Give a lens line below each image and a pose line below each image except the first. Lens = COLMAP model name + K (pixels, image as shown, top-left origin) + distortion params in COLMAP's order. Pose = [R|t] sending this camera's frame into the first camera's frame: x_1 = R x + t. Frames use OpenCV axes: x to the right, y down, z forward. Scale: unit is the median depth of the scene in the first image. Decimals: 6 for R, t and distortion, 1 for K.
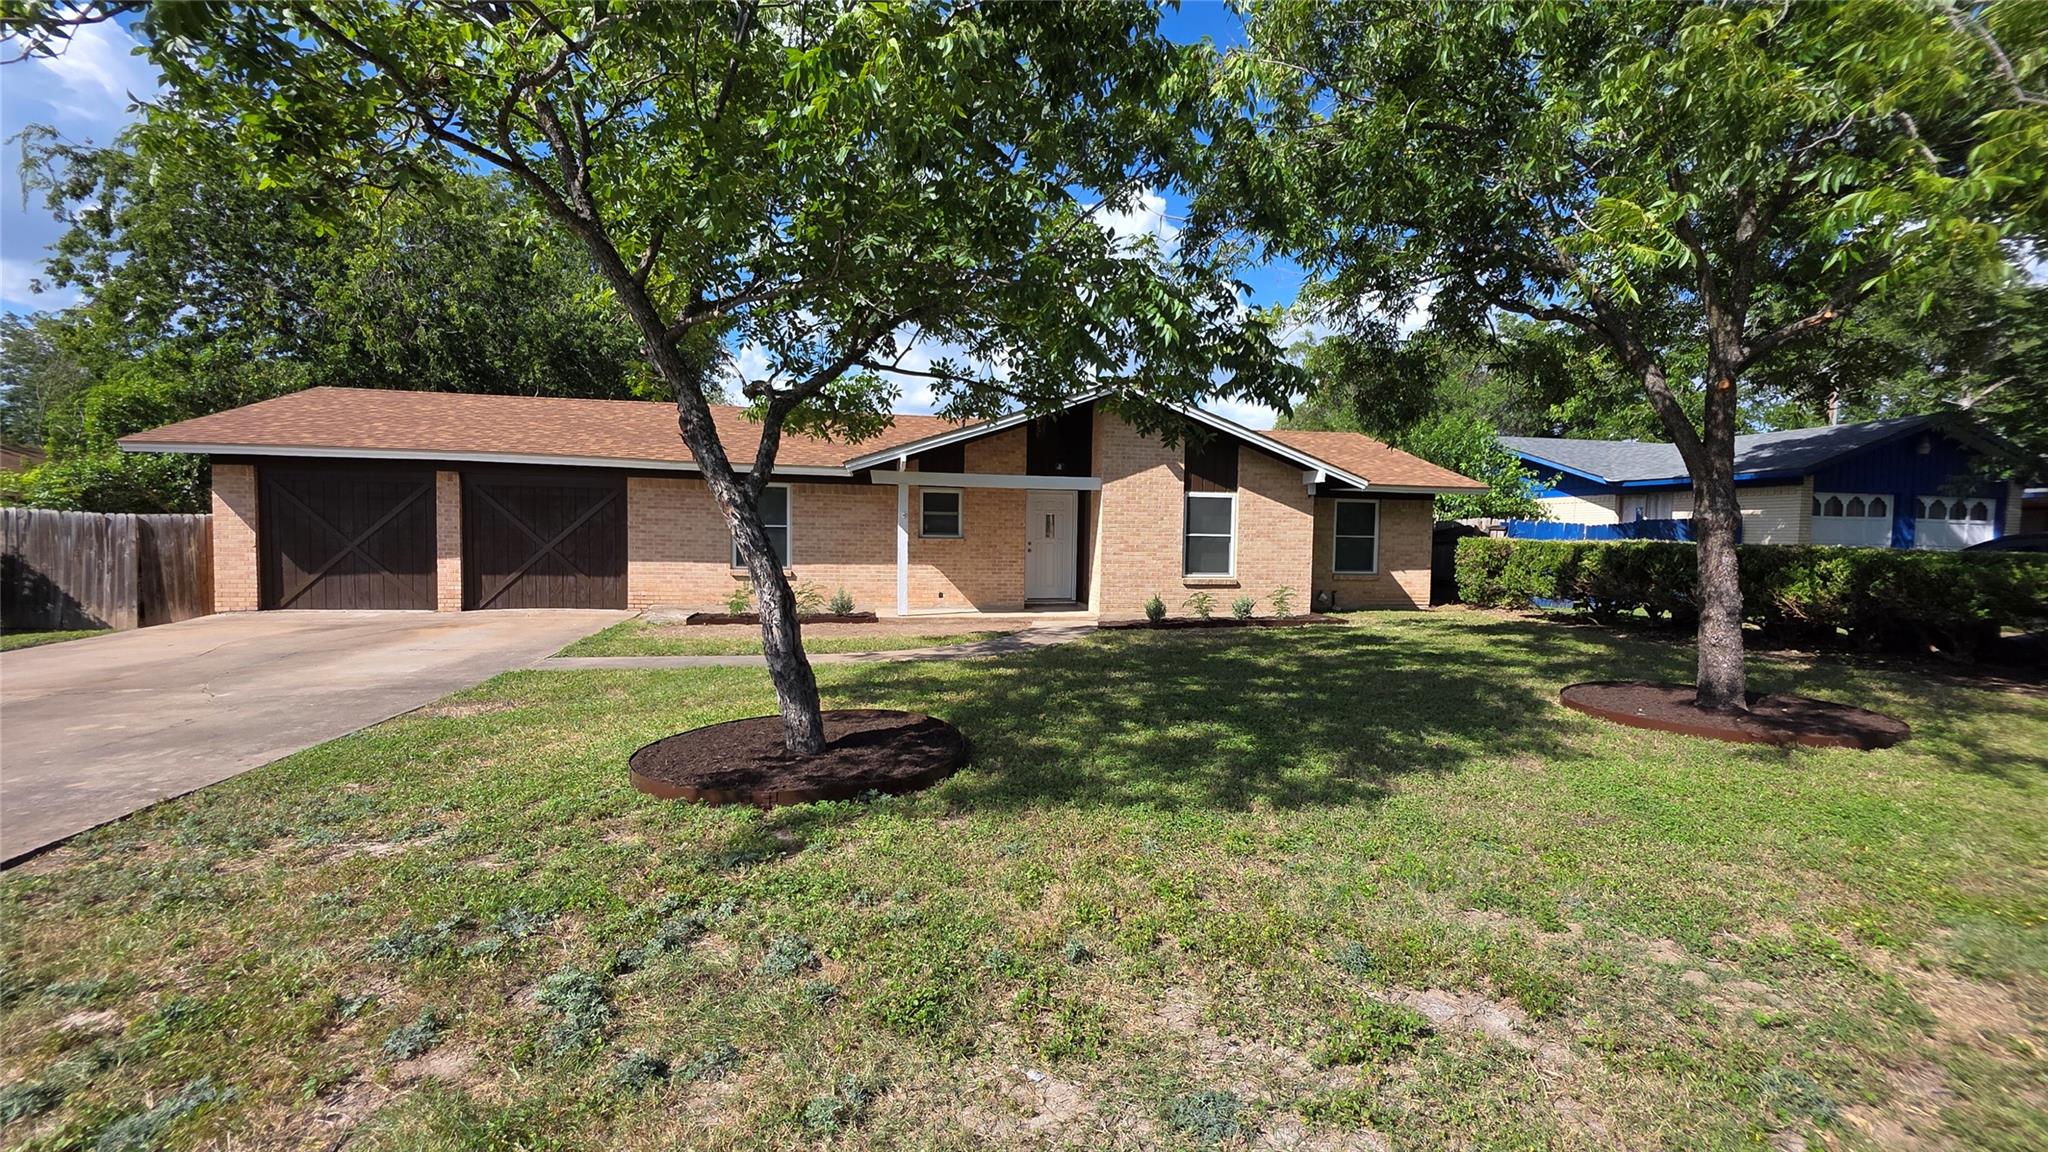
lens RADIAL K [[827.8, 0, 1022.4], [0, 827.8, 573.3], [0, 0, 1]] dist [-0.001310, 0.000038]
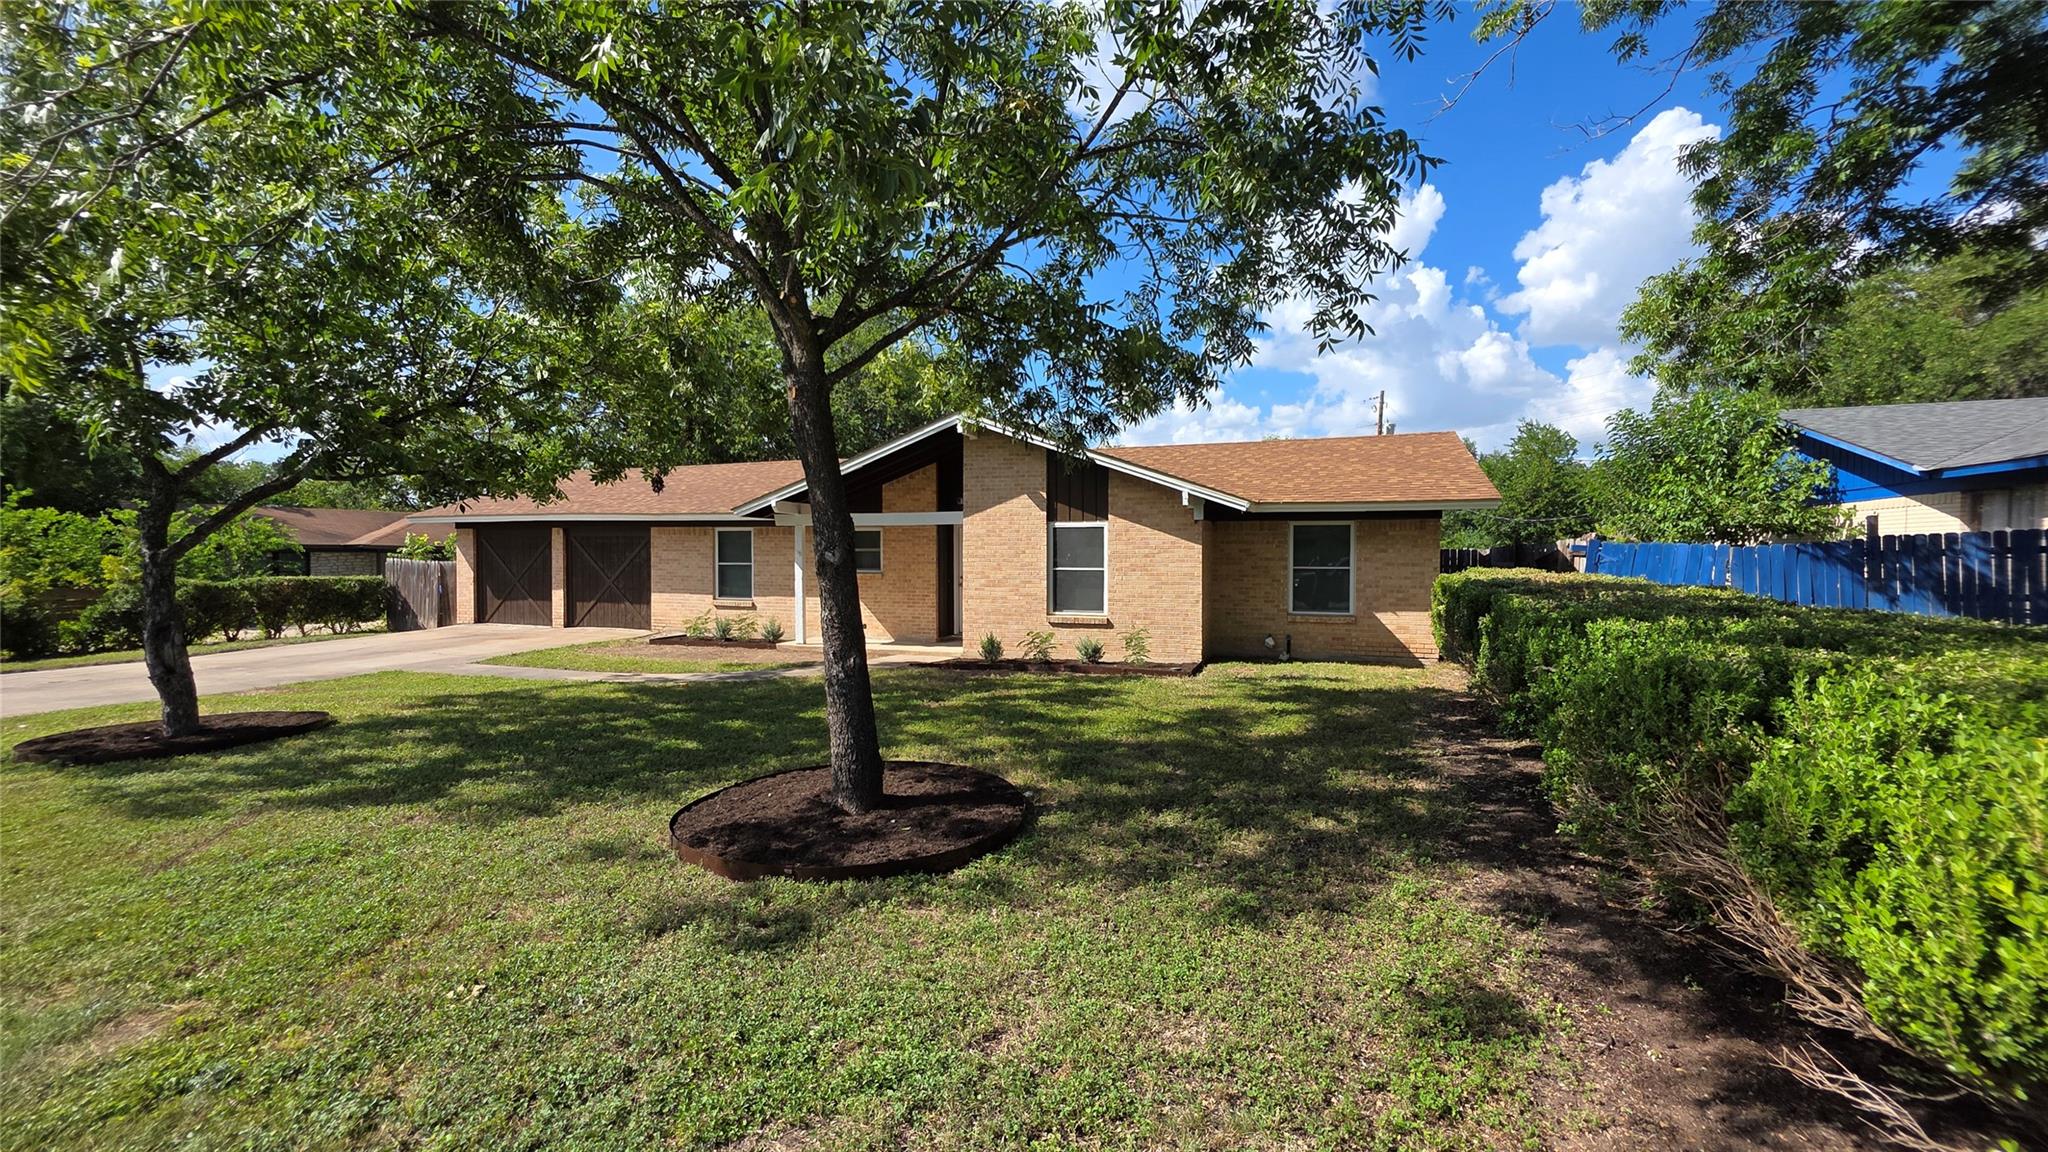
lens RADIAL K [[827.8, 0, 1021.2], [0, 827.8, 575.5], [0, 0, 1]] dist [-0.001310, 0.000038]
pose [[0.857275, -0.003305, -0.514848, 0.644663], [-0.013268, 0.999505, -0.028510, -0.011843], [0.514688, 0.031272, 0.856807, 0.192418]]
